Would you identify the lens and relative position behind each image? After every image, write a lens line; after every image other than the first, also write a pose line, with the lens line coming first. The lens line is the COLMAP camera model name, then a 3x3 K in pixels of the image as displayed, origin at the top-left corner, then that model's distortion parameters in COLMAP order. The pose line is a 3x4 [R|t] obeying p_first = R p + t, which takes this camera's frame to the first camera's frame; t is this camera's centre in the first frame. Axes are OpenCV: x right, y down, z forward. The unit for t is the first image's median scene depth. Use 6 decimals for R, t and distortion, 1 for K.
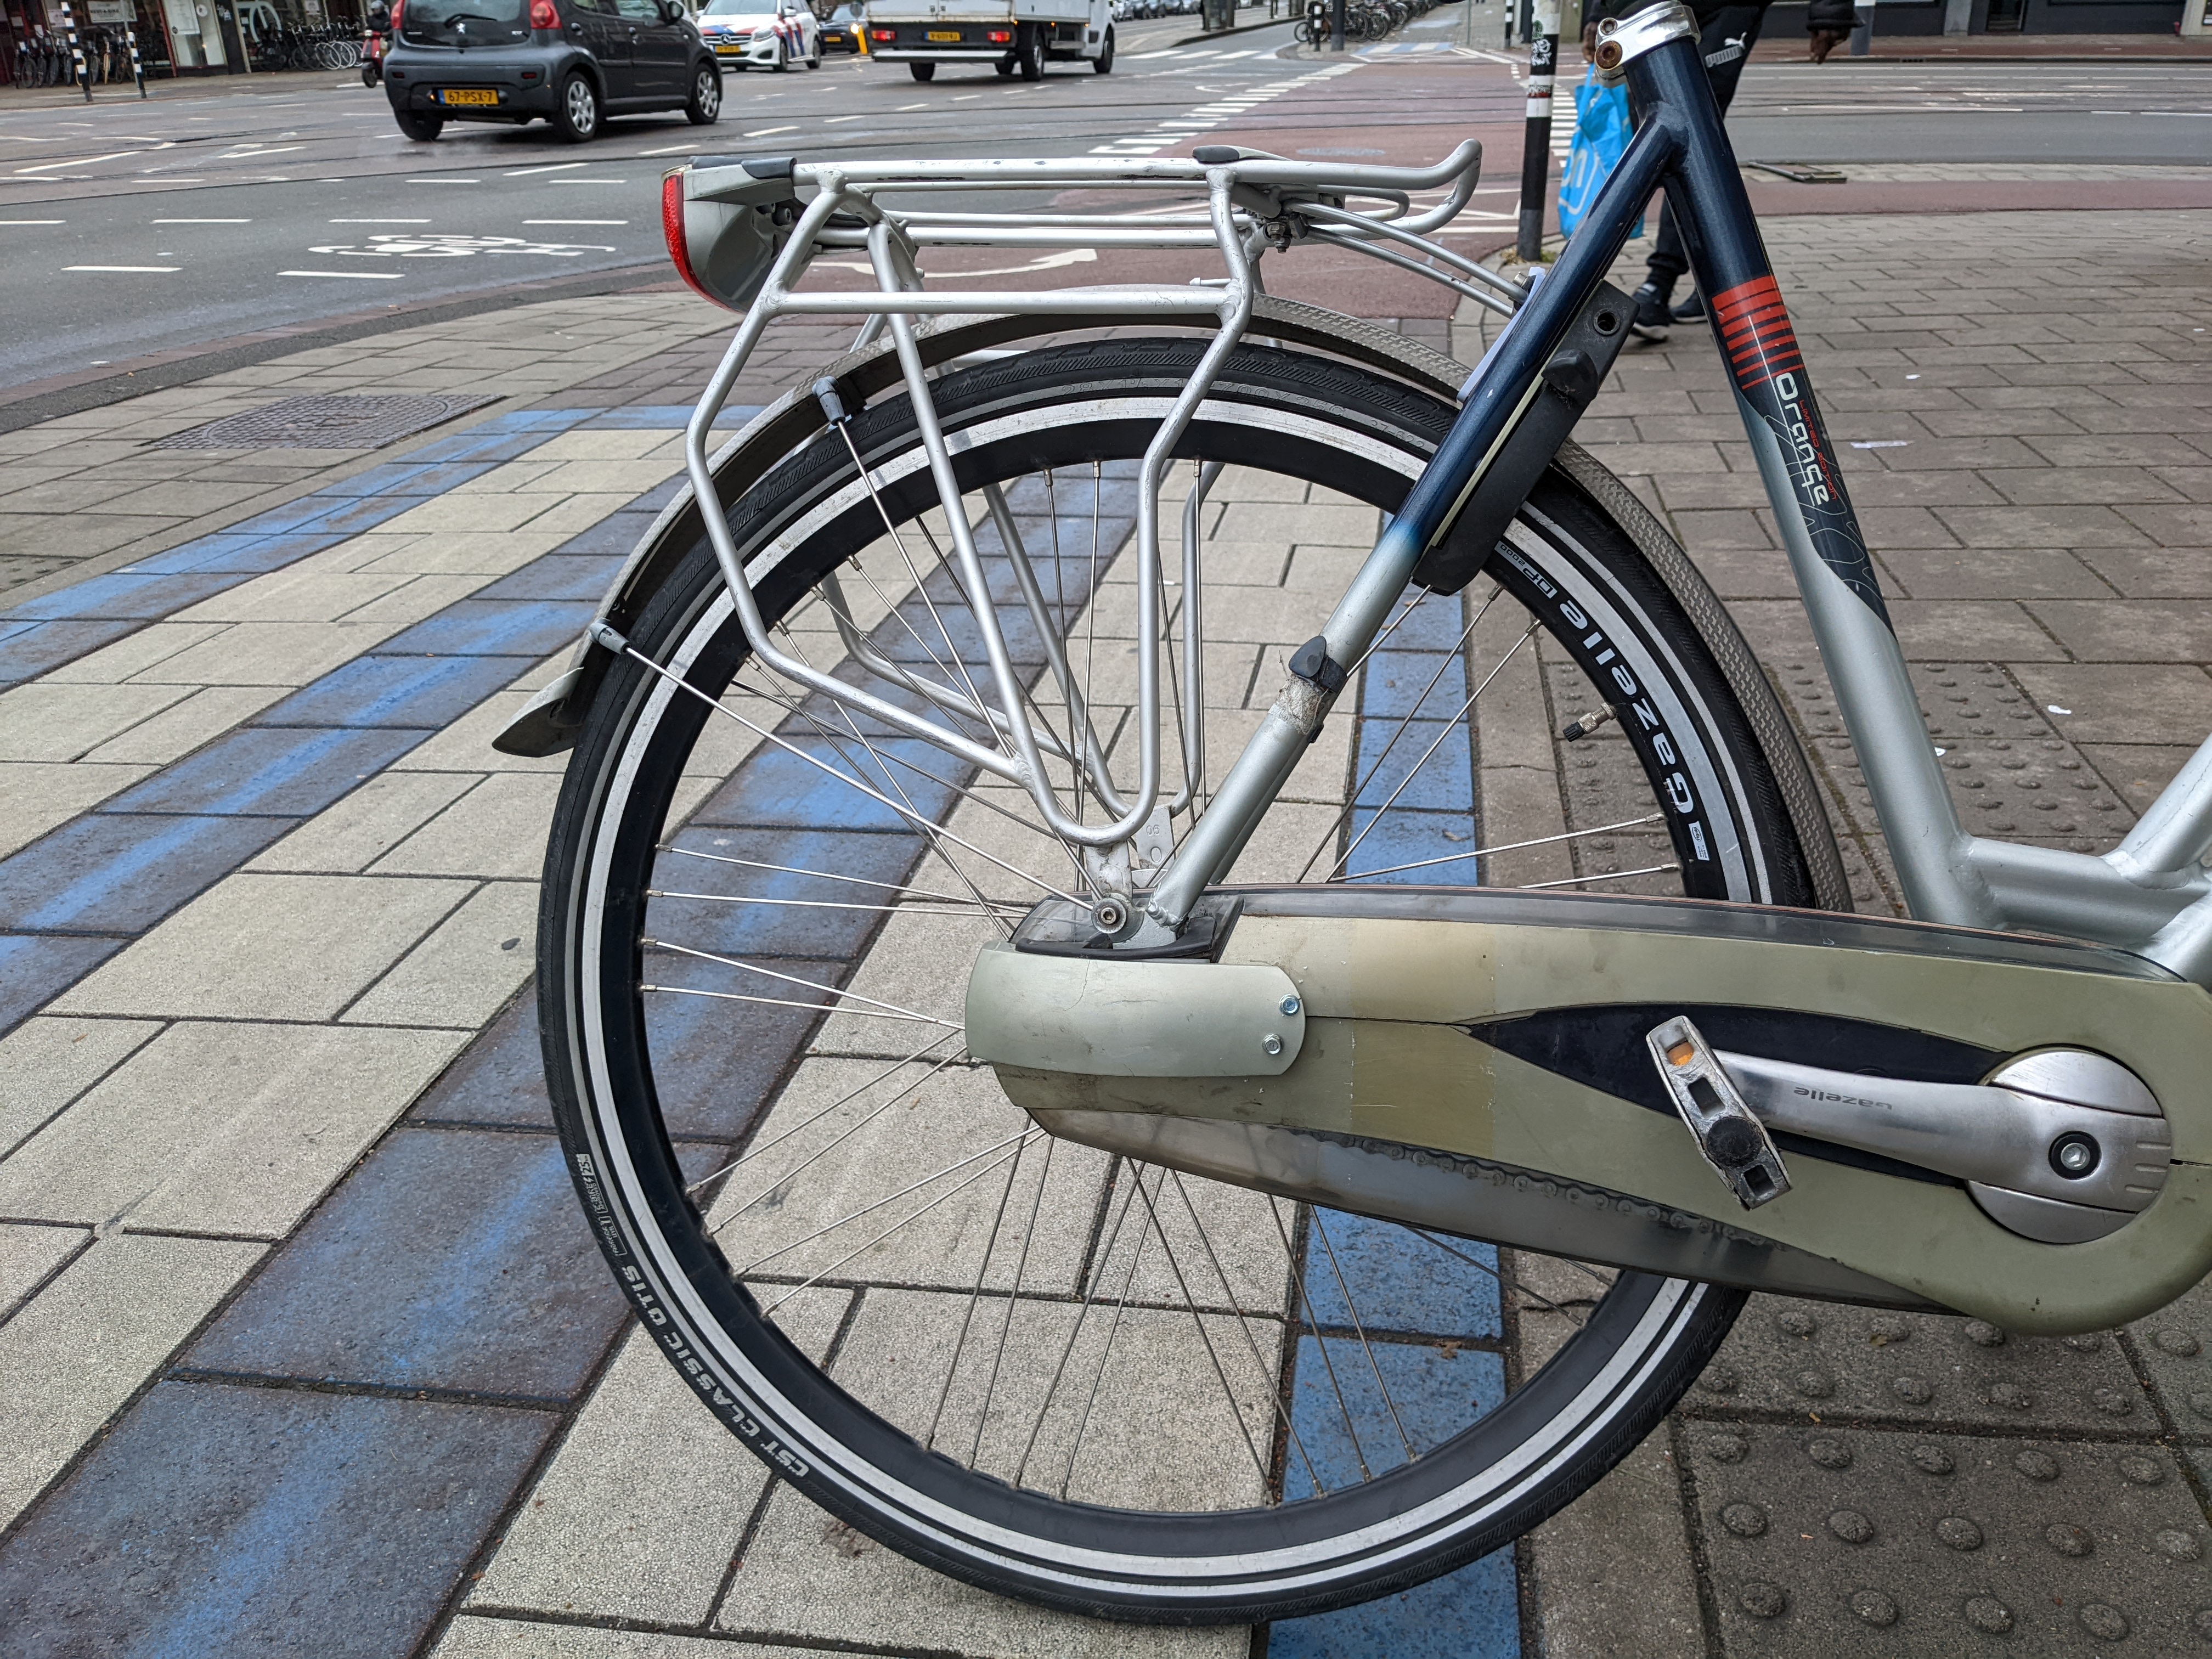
lens RADIAL K [[1739.8, 0, 1158.6], [0, 1739.8, 829.5], [0, 0, 1]] dist [0.047455, -0.082182]
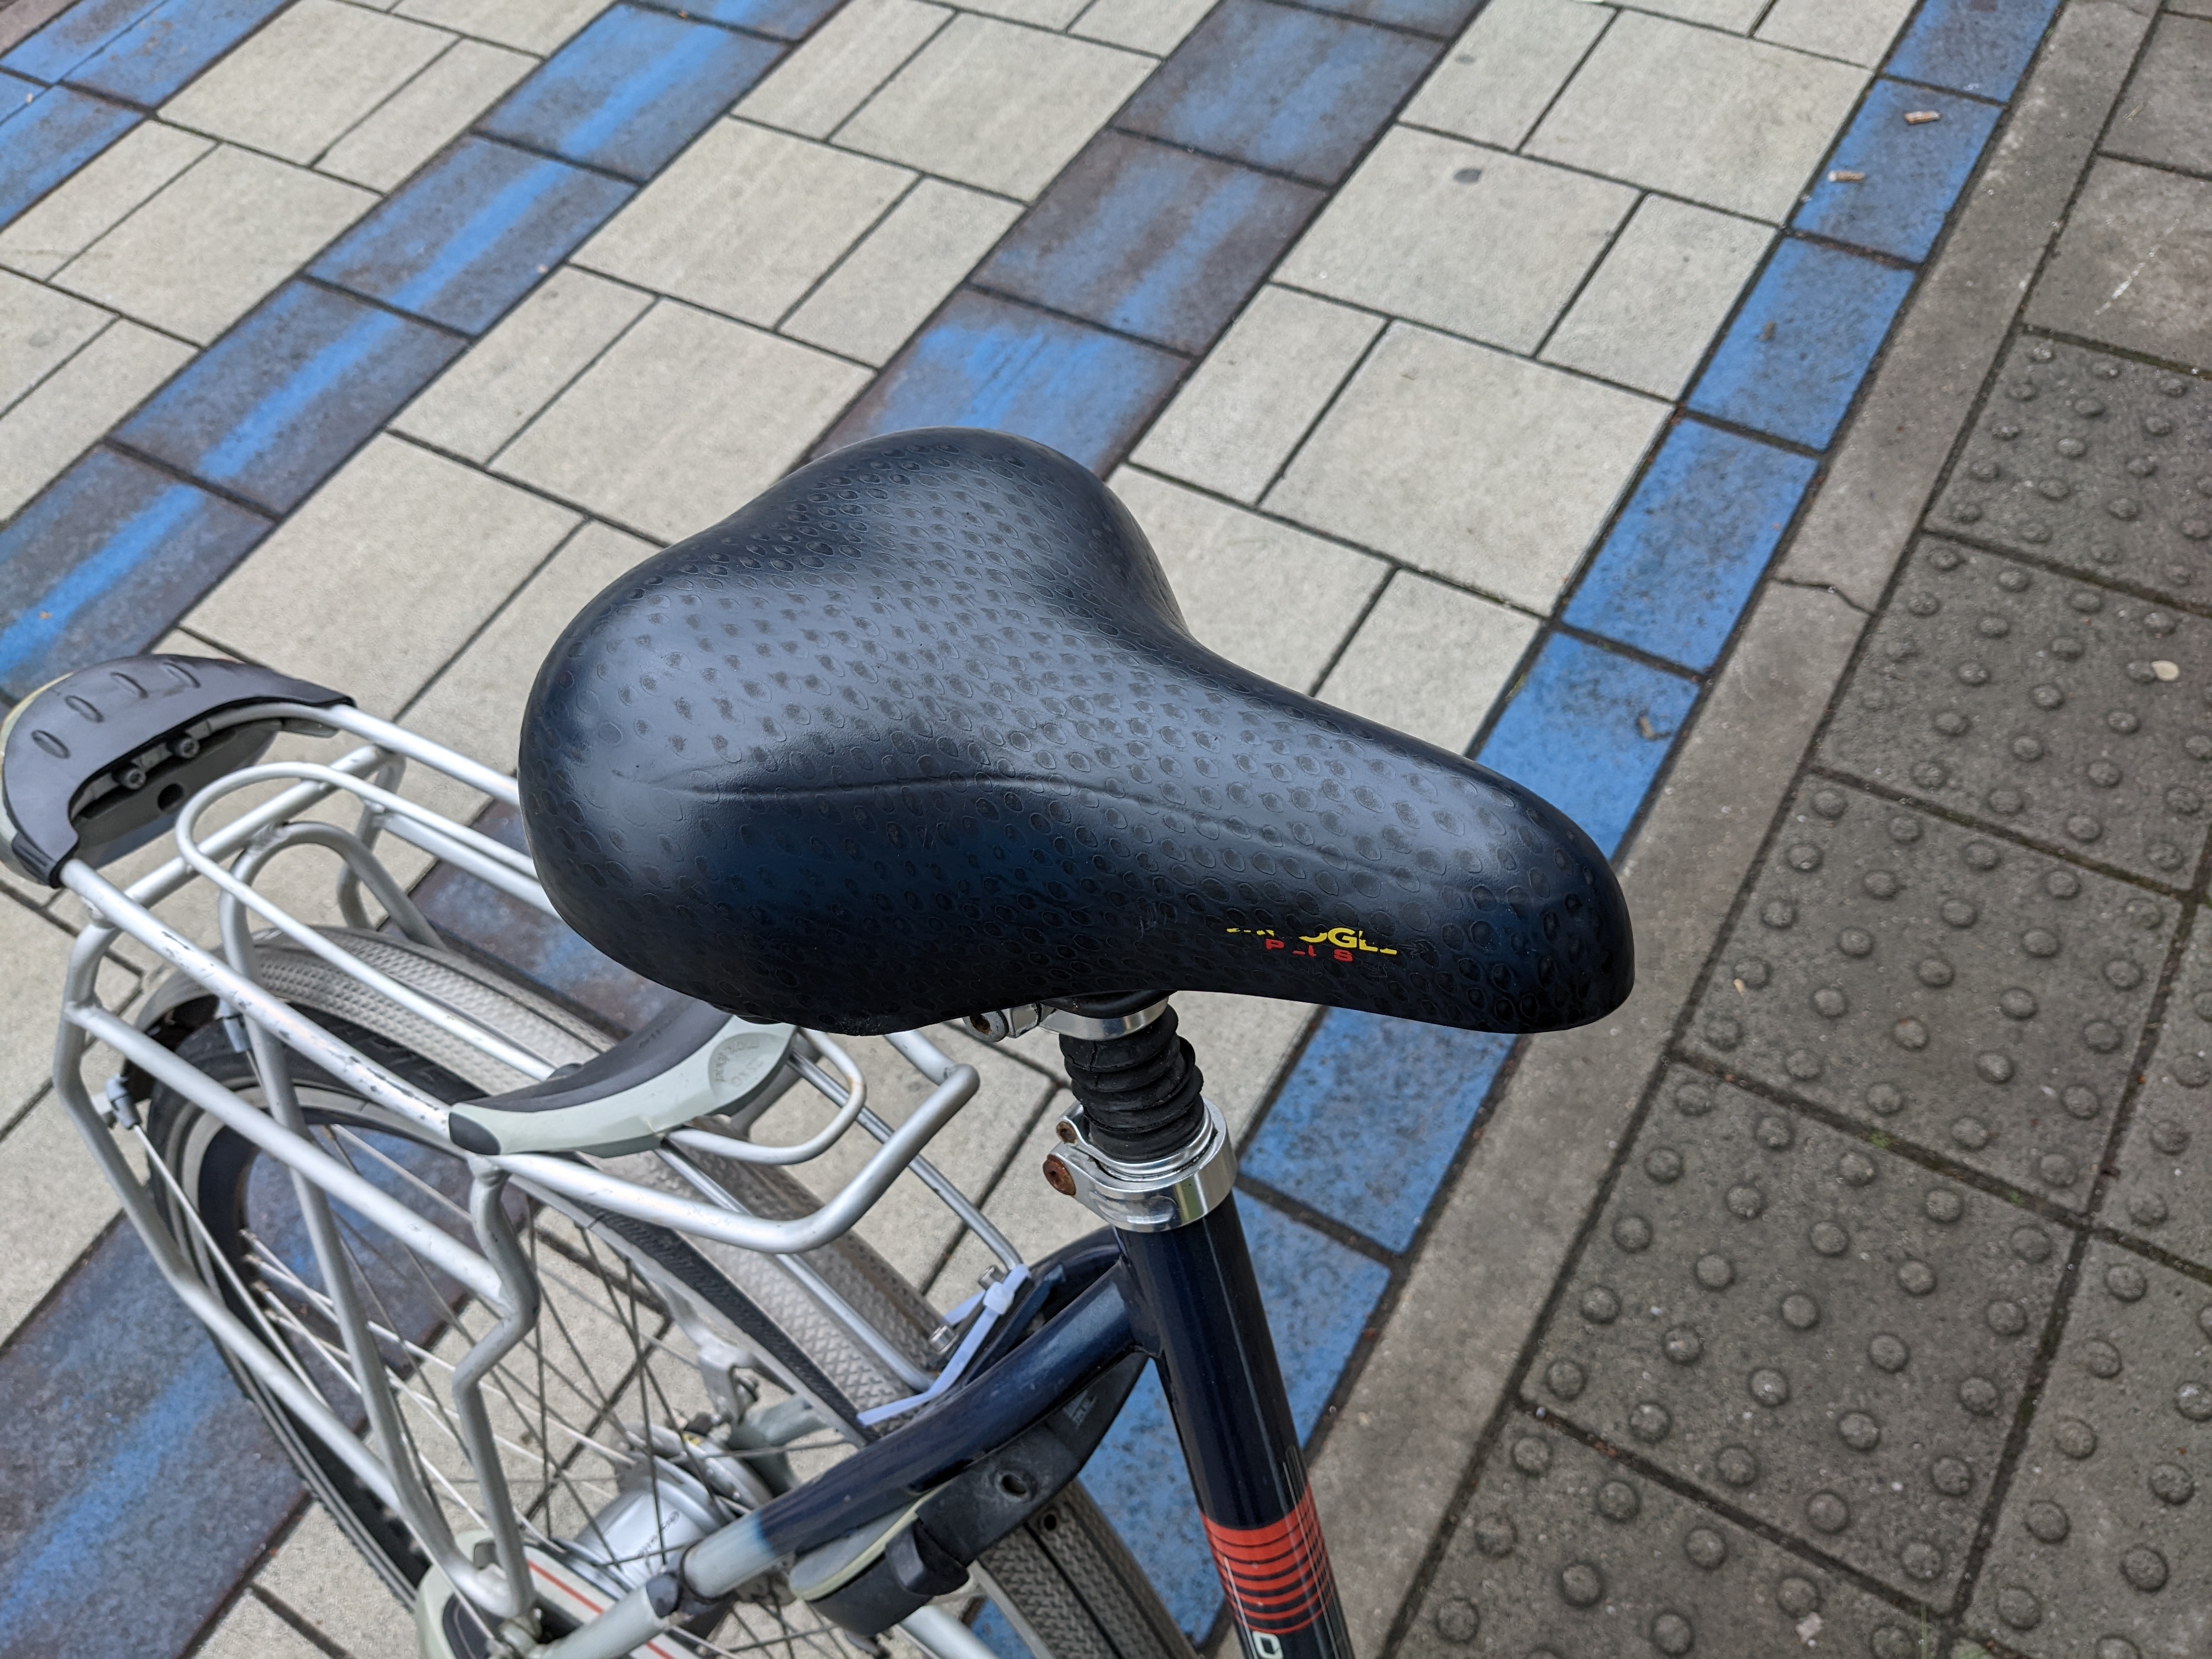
lens RADIAL K [[1699.7, 0, 1101.8], [0, 1699.7, 886.7], [0, 0, 1]] dist [0.040751, -0.081146]
pose [[0.919491, 0.291903, -0.263303, 0.136949], [-0.087664, 0.805185, 0.586509, -0.298833], [0.383212, -0.516207, 0.765950, 0.237566]]
